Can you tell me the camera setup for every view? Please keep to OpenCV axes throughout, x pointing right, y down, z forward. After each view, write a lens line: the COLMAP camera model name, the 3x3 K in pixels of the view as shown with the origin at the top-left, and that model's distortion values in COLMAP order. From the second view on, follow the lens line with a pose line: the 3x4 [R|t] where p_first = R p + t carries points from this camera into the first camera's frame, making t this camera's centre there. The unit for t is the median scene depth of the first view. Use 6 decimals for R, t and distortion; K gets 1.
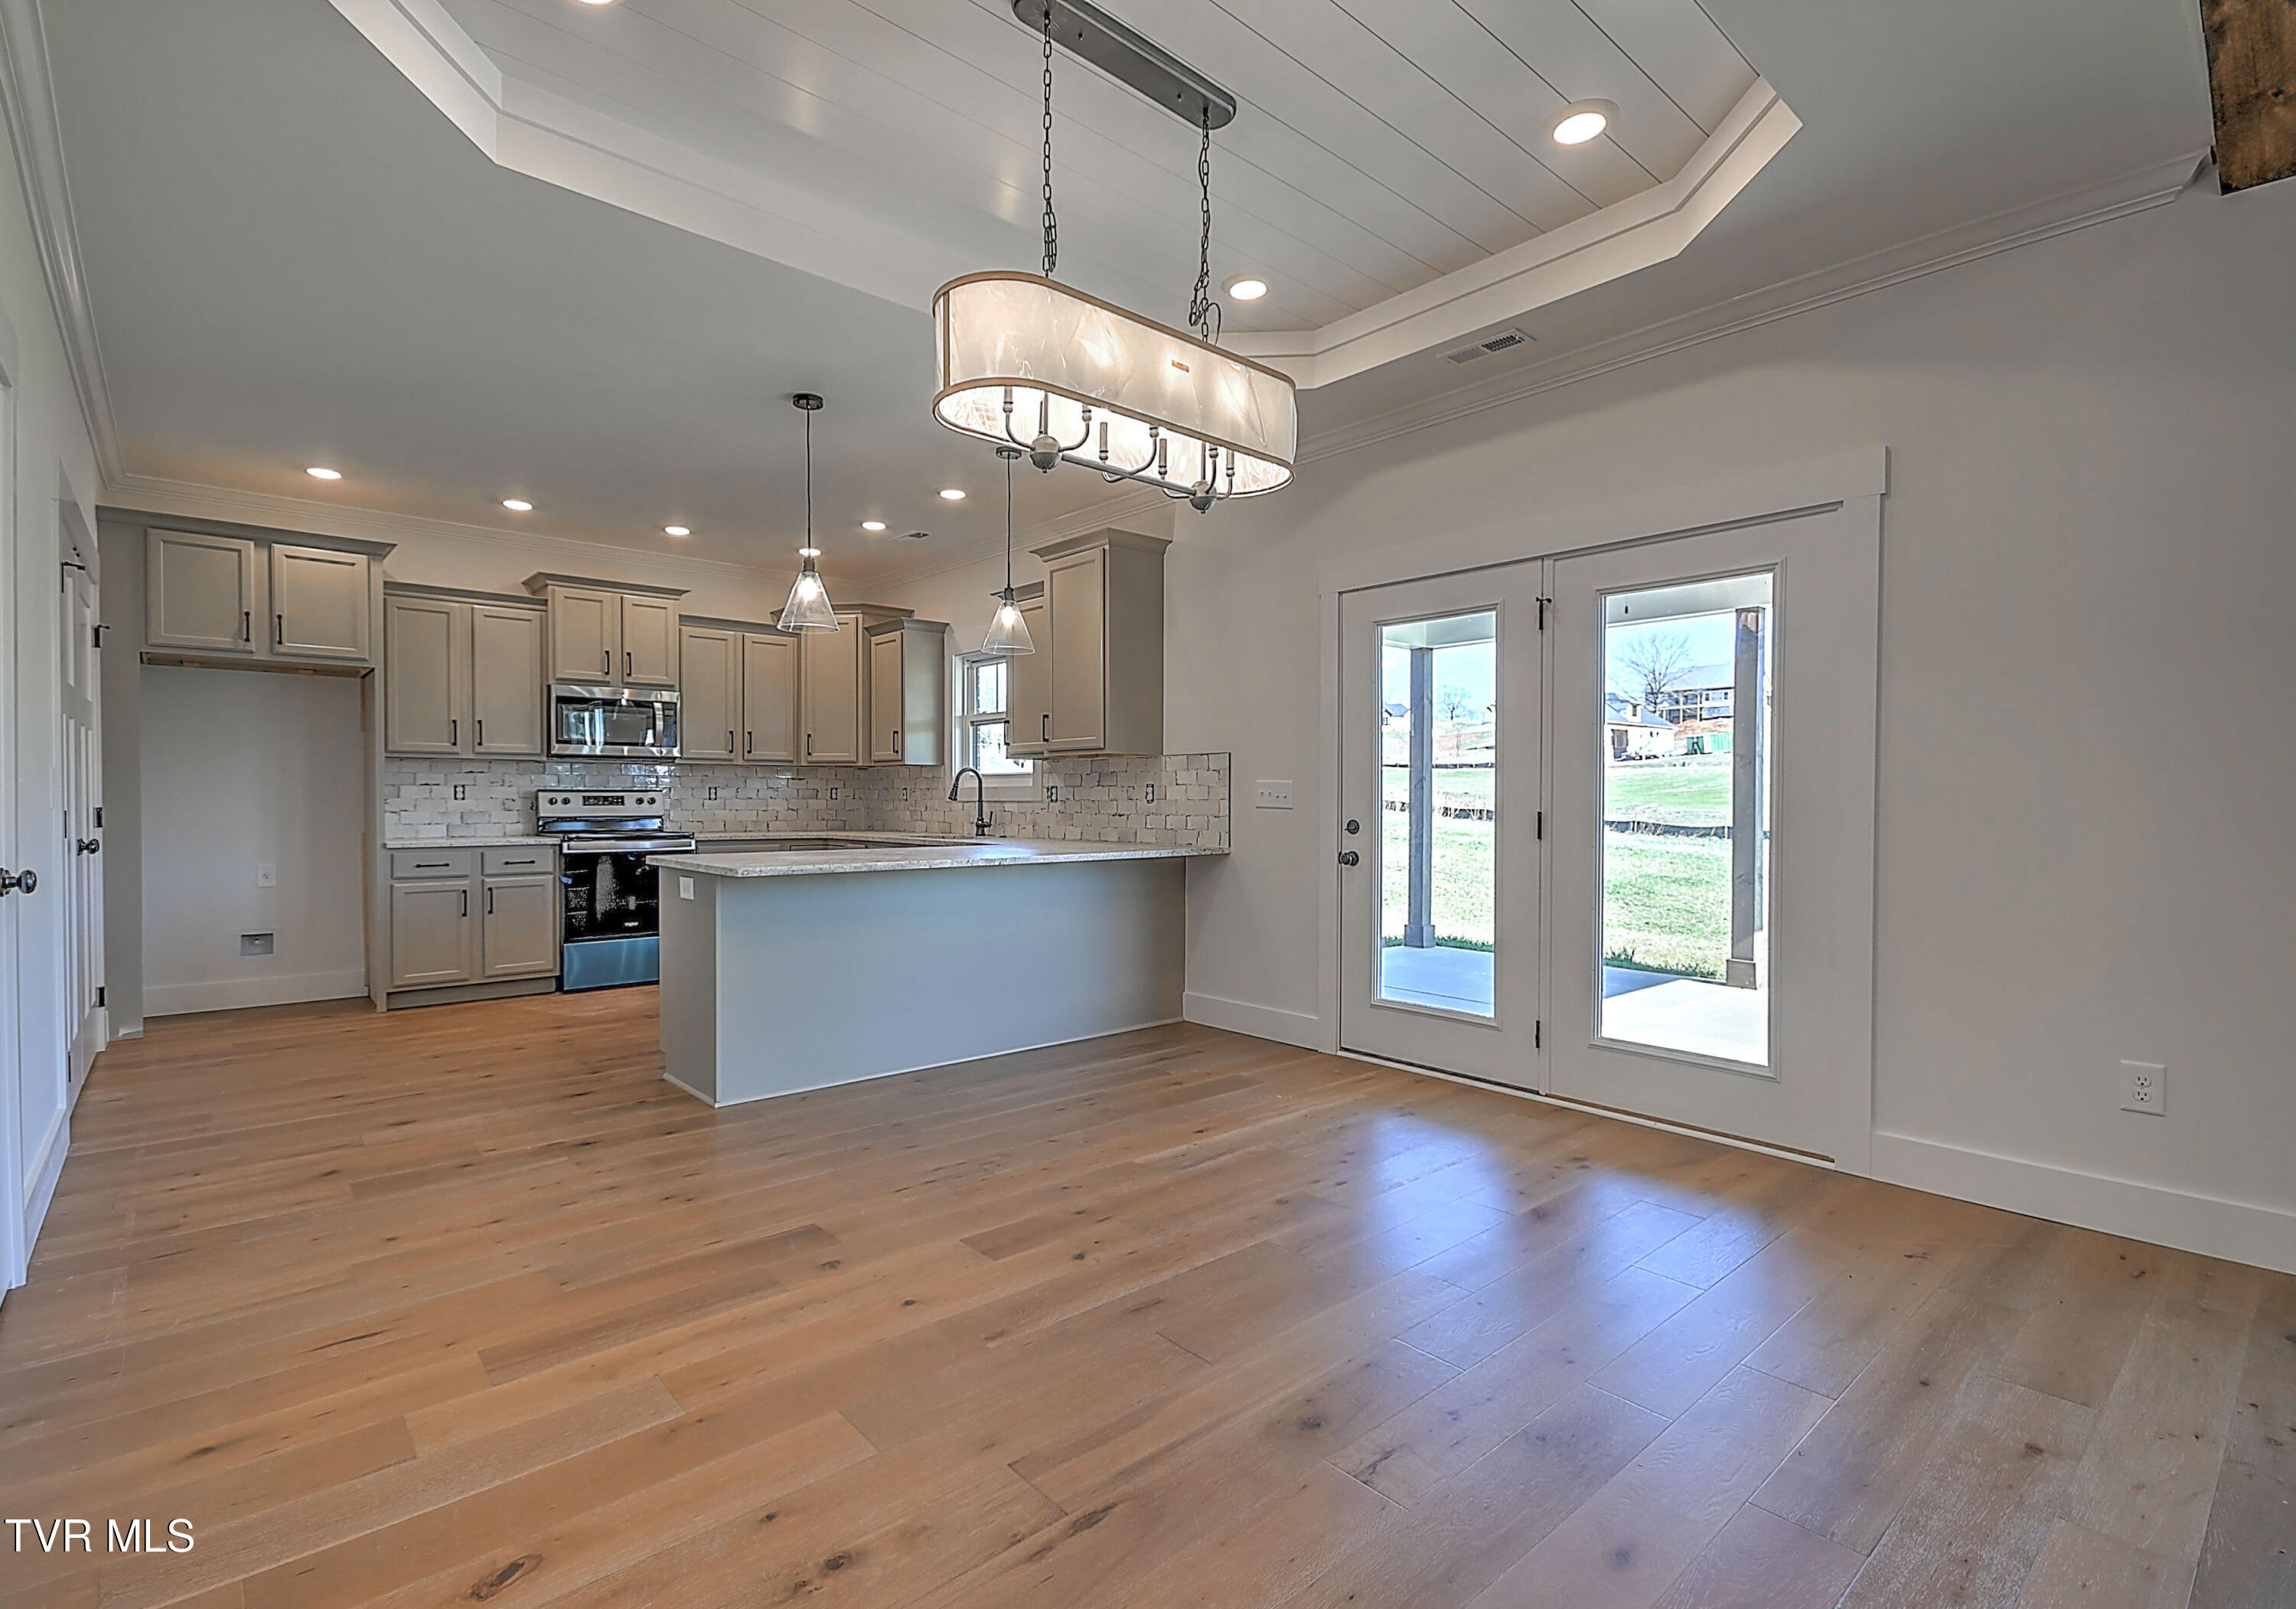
lens RADIAL K [[1058.8, 0, 1085.0], [0, 1058.8, 810.2], [0, 0, 1]] dist [0.003380, 0.004472]
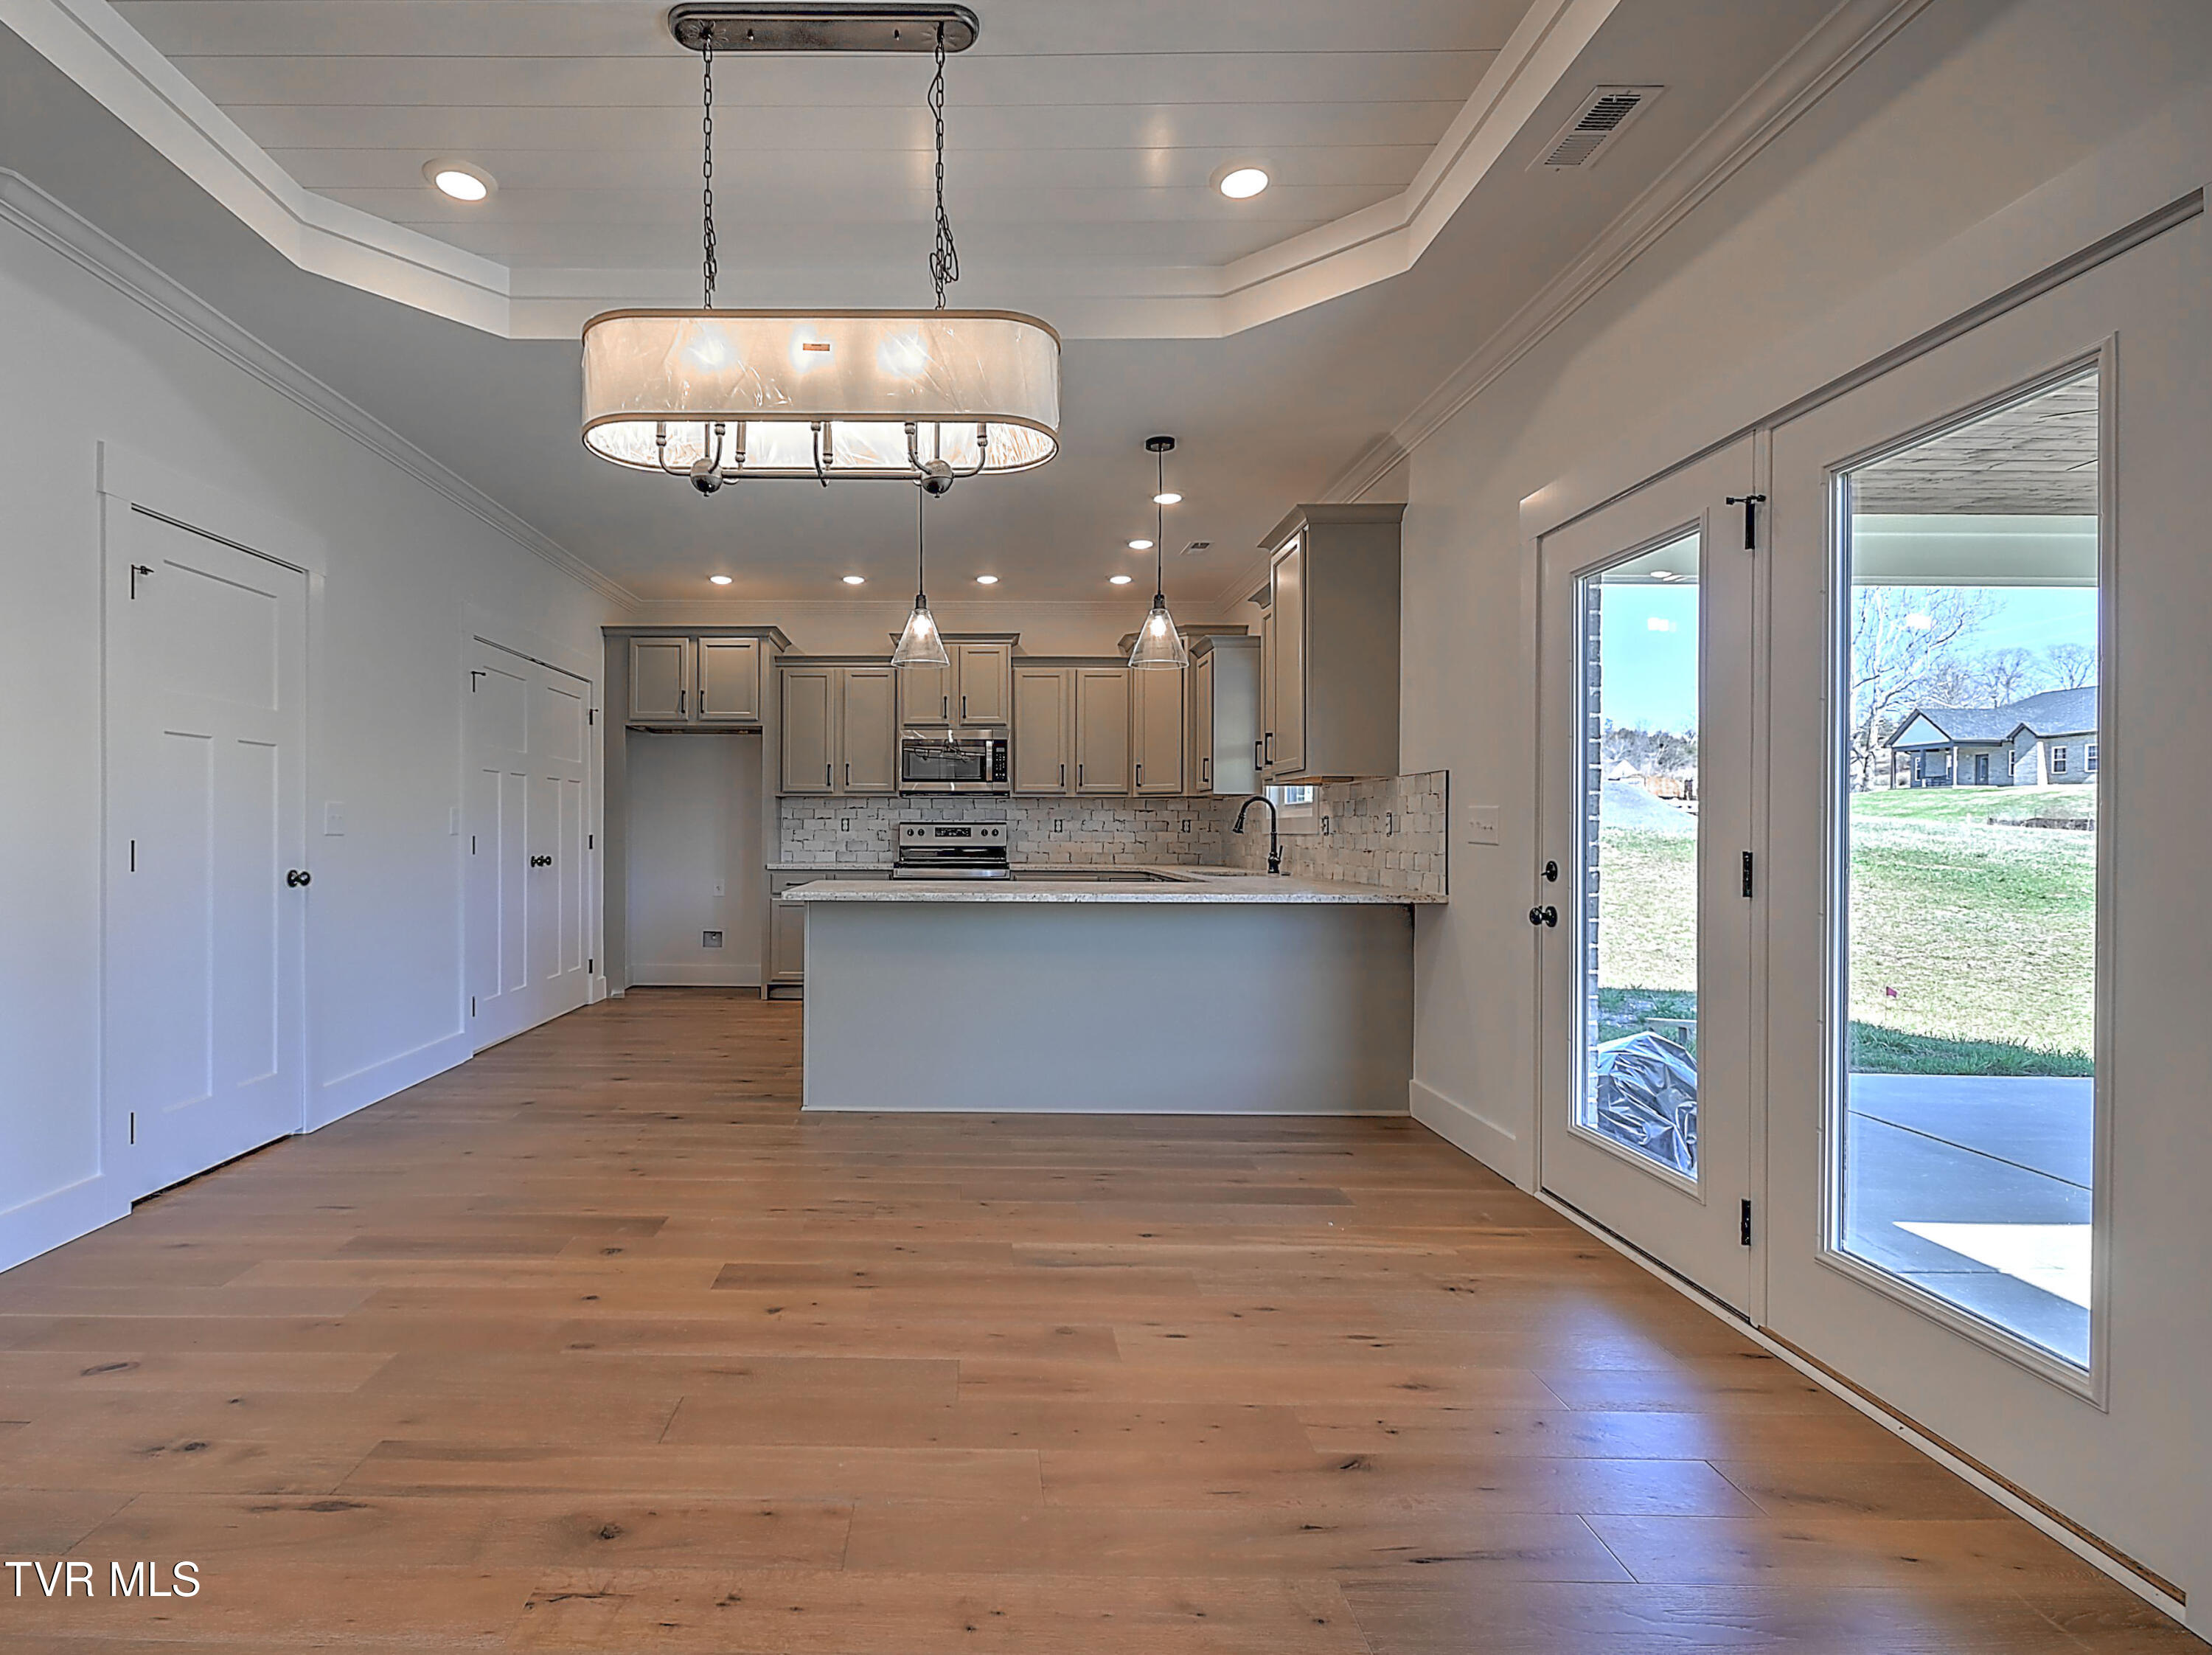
lens RADIAL K [[1091.5, 0, 958.8], [0, 1091.5, 834.0], [0, 0, 1]] dist [0.007462, 0.002715]
pose [[0.757942, 0.003870, -0.652310, 0.322214], [-0.010585, 0.999924, -0.006368, 0.000021], [0.652236, 0.011731, 0.757925, 0.154466]]
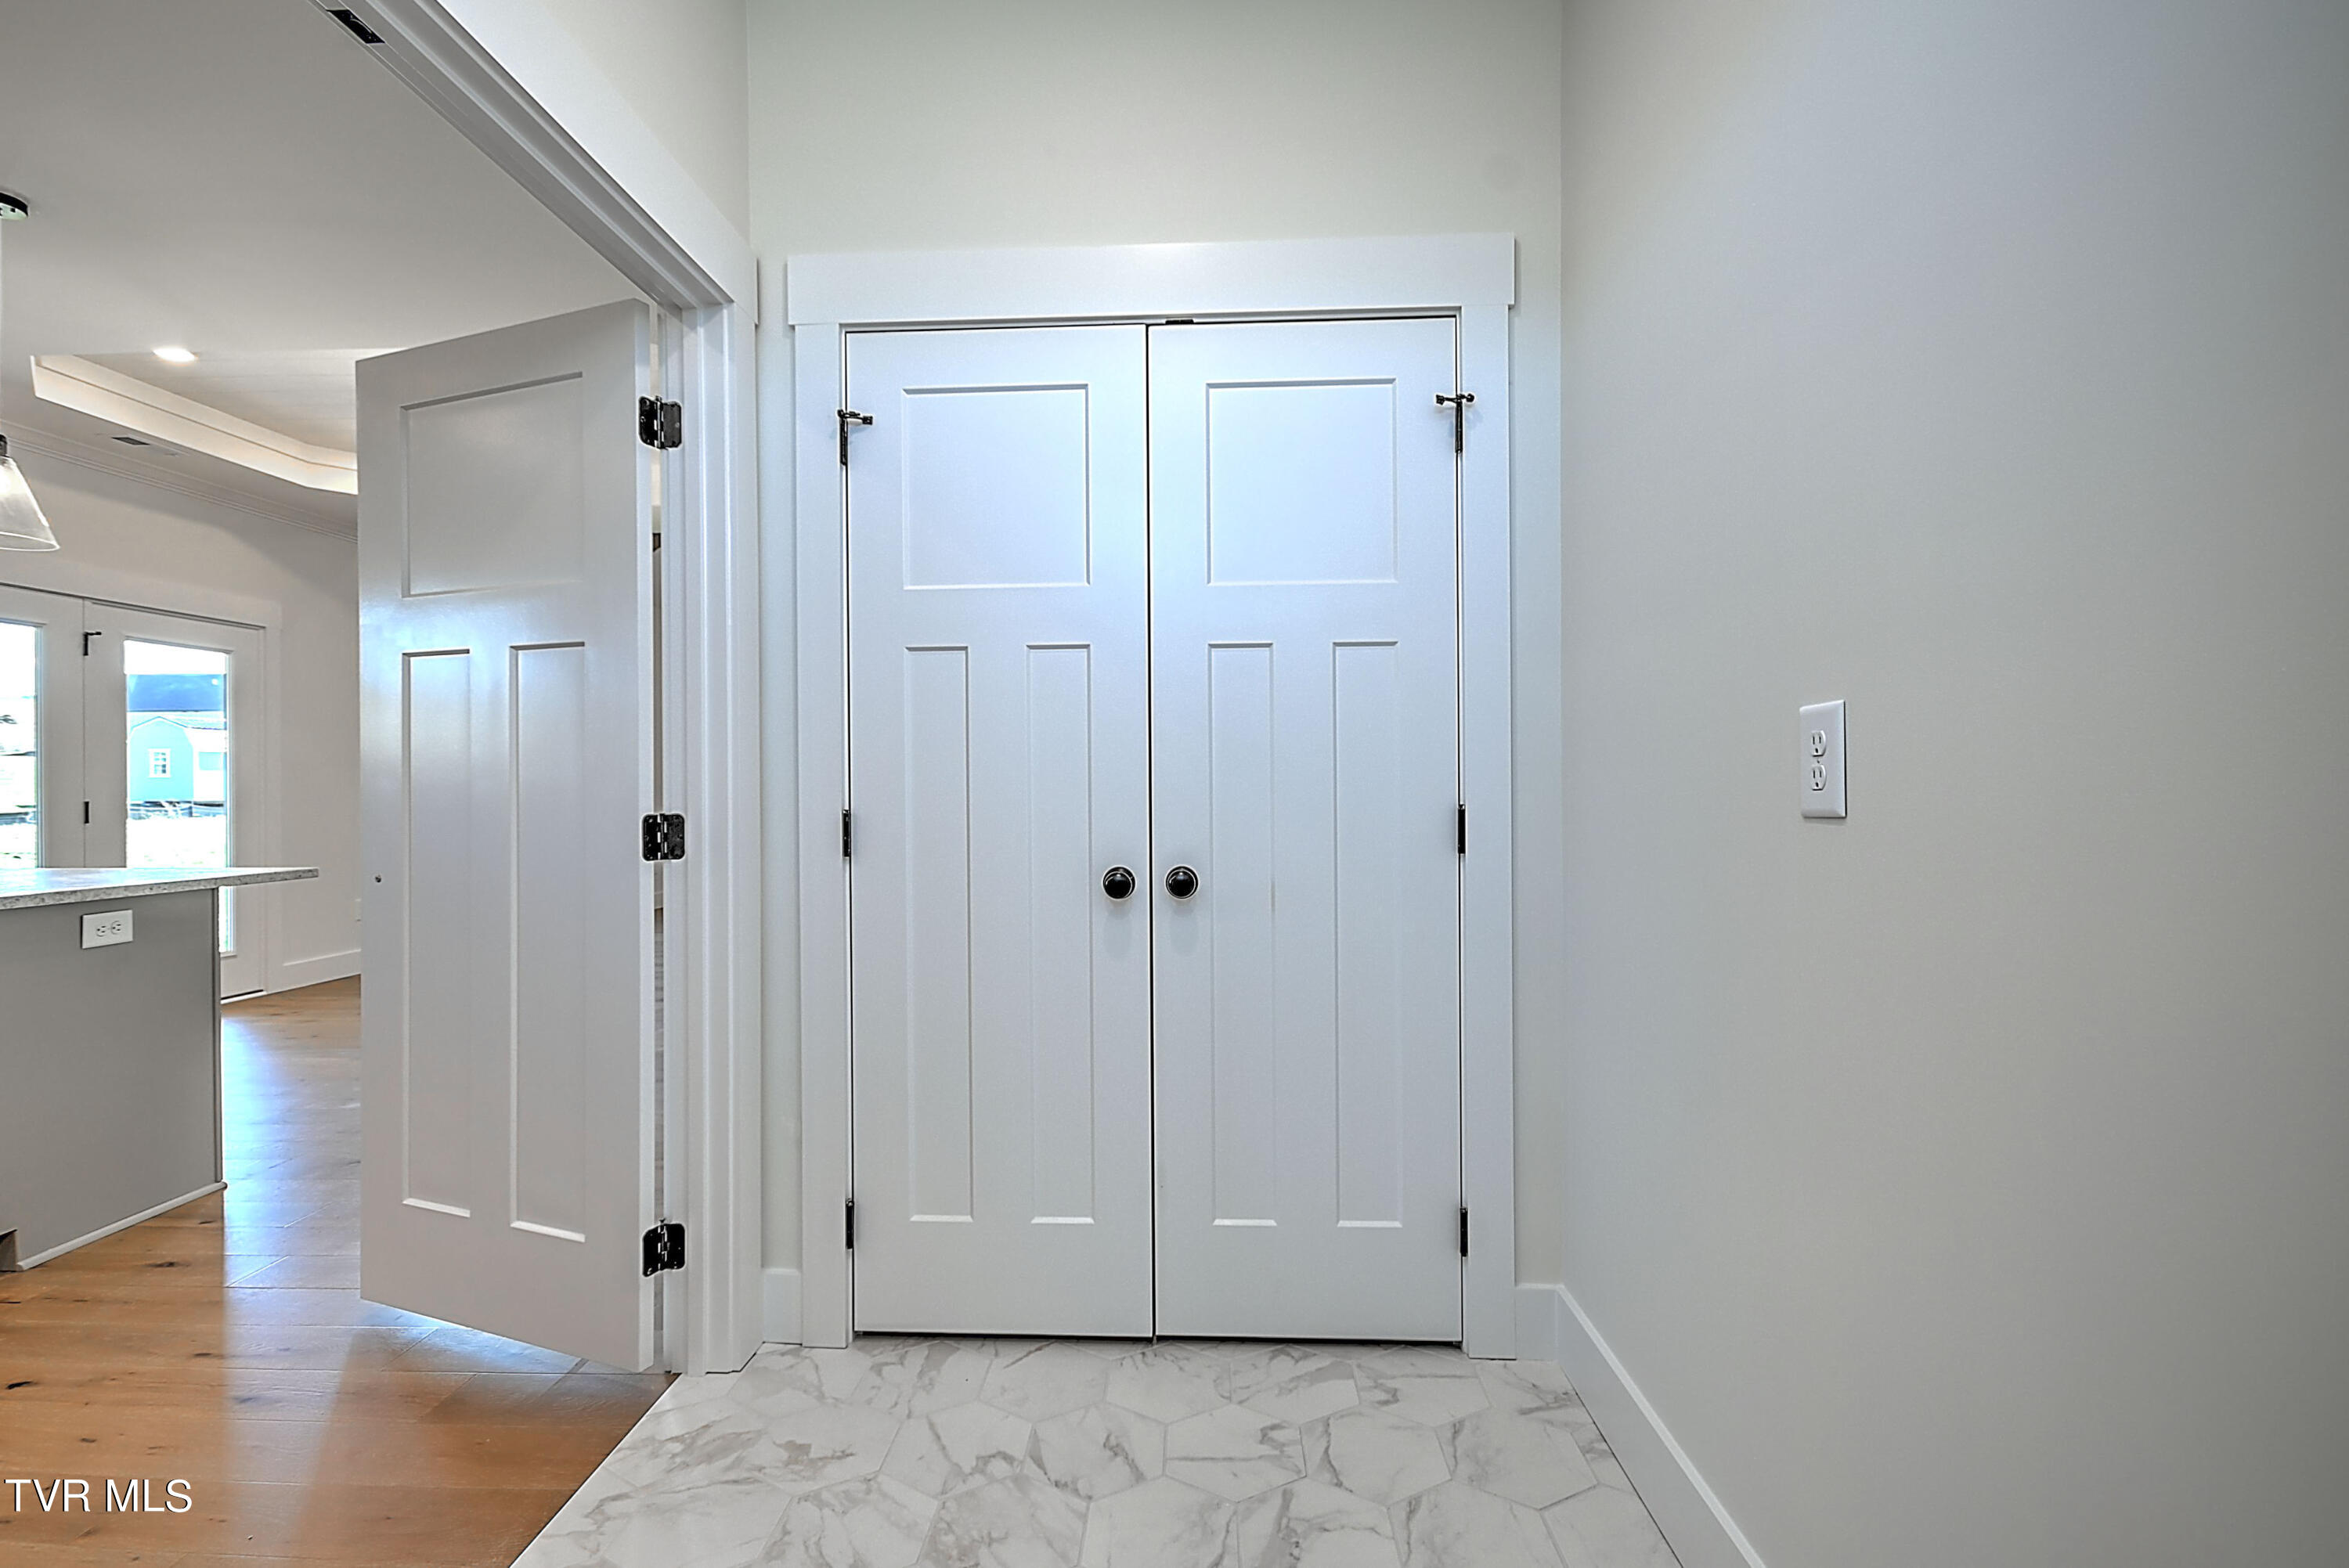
lens RADIAL K [[1074.5, 0, 1139.3], [0, 1074.5, 777.8], [0, 0, 1]] dist [0.011014, 0.003158]
pose [[-0.731110, 0.007243, 0.682221, -0.877066], [0.016661, 0.999835, 0.007240, -0.009932], [-0.682056, 0.016660, -0.731110, 0.709561]]
